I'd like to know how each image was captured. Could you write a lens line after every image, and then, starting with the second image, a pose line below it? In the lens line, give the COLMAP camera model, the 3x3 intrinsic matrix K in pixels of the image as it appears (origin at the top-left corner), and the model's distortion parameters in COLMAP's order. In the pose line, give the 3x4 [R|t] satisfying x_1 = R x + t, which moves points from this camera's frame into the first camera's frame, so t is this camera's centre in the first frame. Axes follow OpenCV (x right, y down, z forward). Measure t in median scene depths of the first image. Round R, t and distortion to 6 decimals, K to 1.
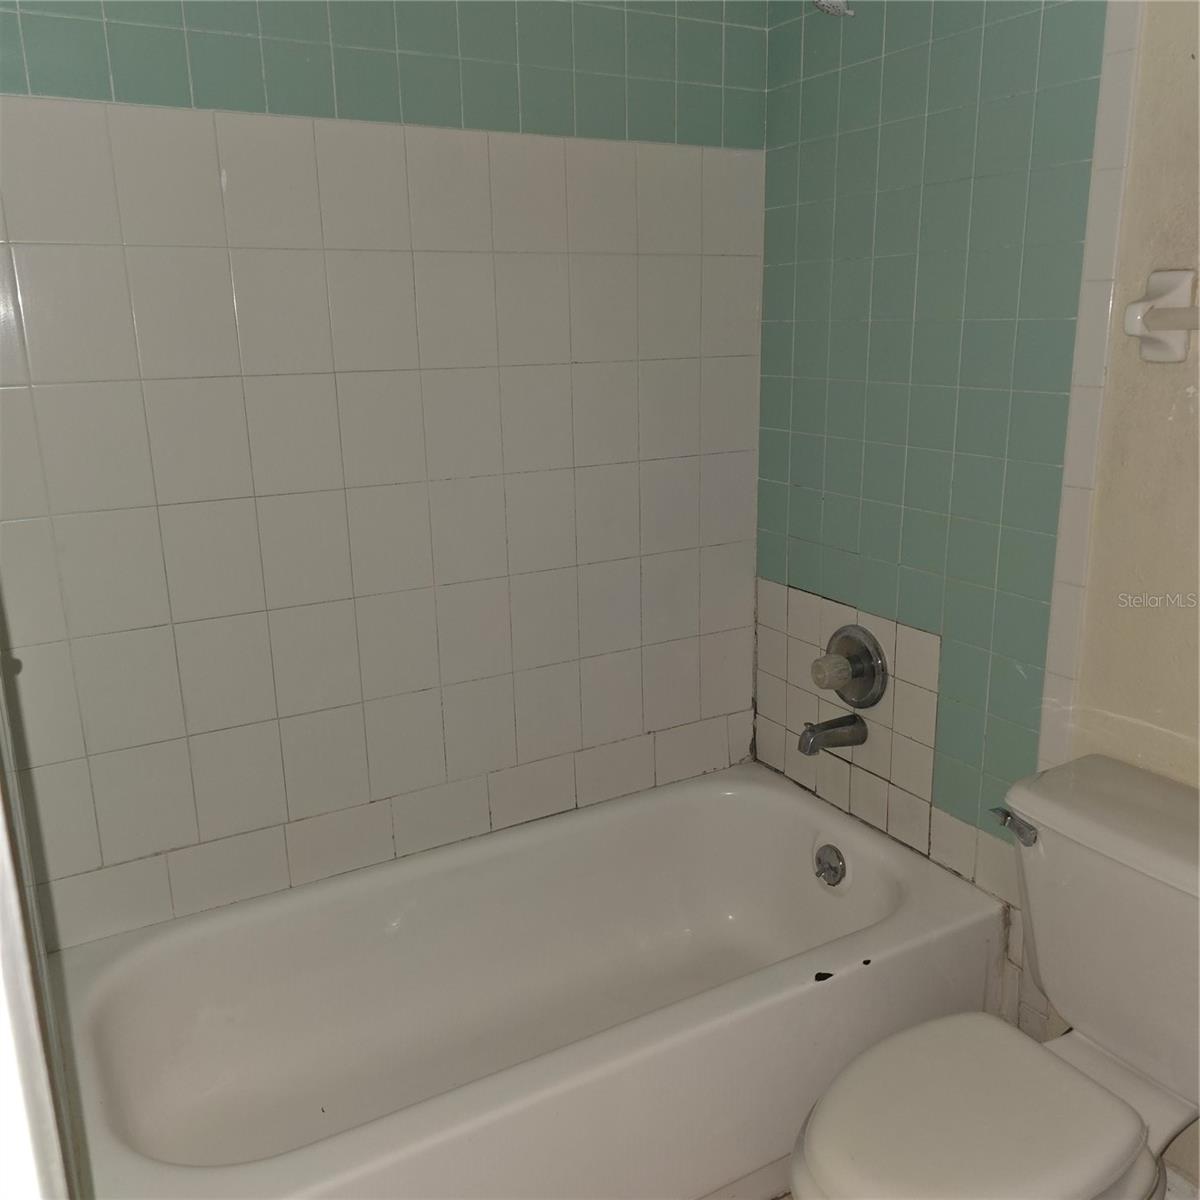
lens RADIAL K [[1067.9, 0, 601.3], [0, 1067.9, 604.5], [0, 0, 1]] dist [0.097686, -0.110964]
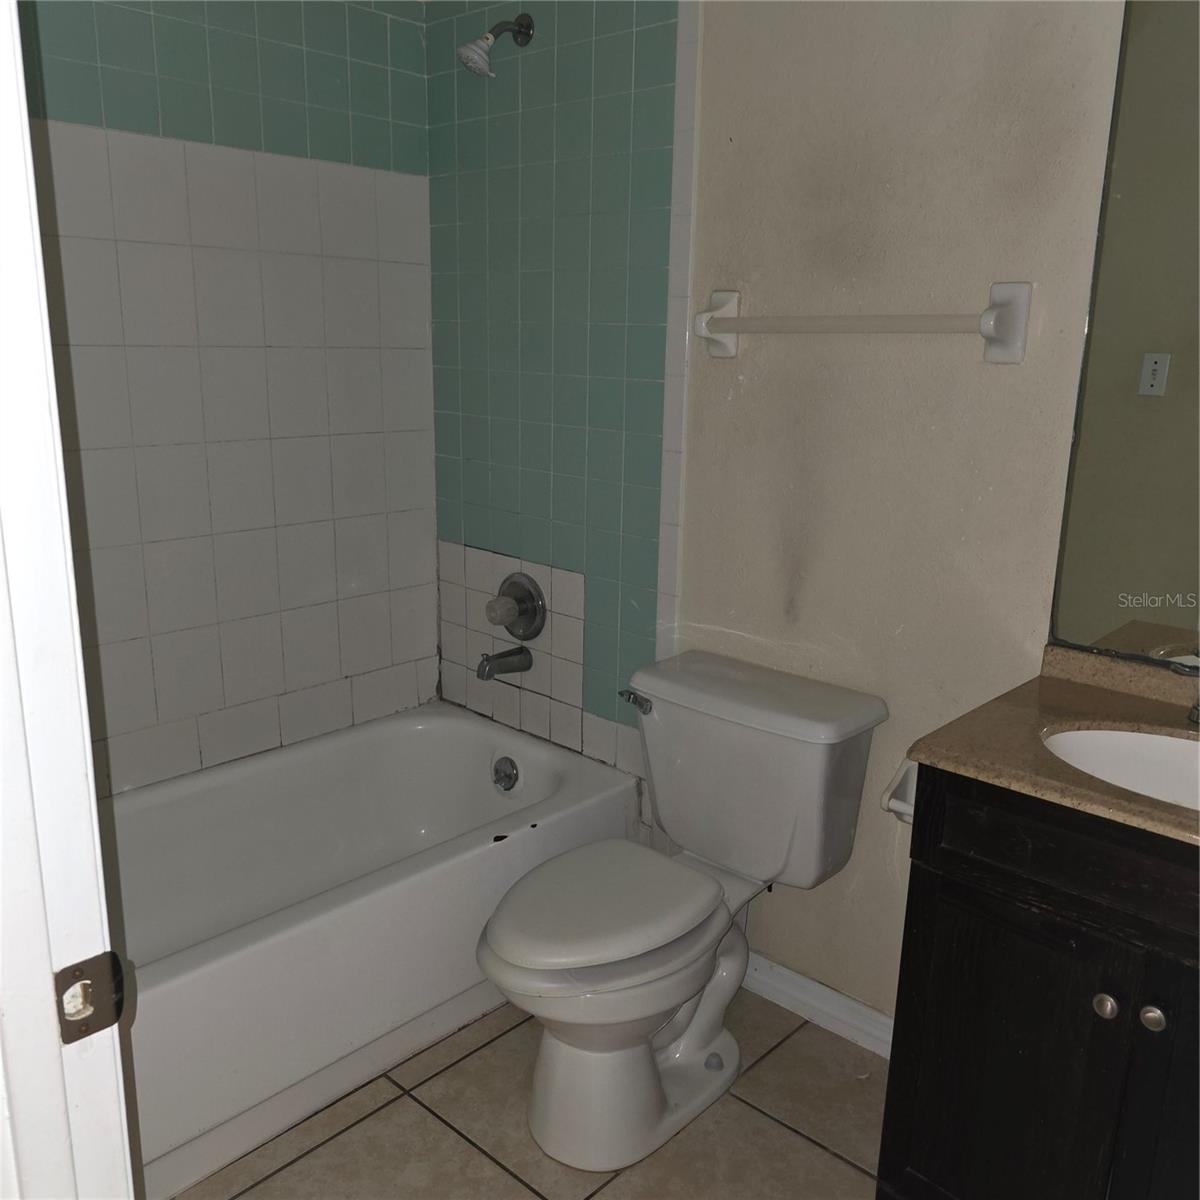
lens RADIAL K [[1085.5, 0, 587.1], [0, 1085.5, 592.9], [0, 0, 1]] dist [0.132121, -0.192299]
pose [[0.959838, -0.028926, 0.279060, -0.034369], [0.037525, 0.998970, -0.025521, 0.077014], [-0.278034, 0.034967, 0.959934, -0.201952]]
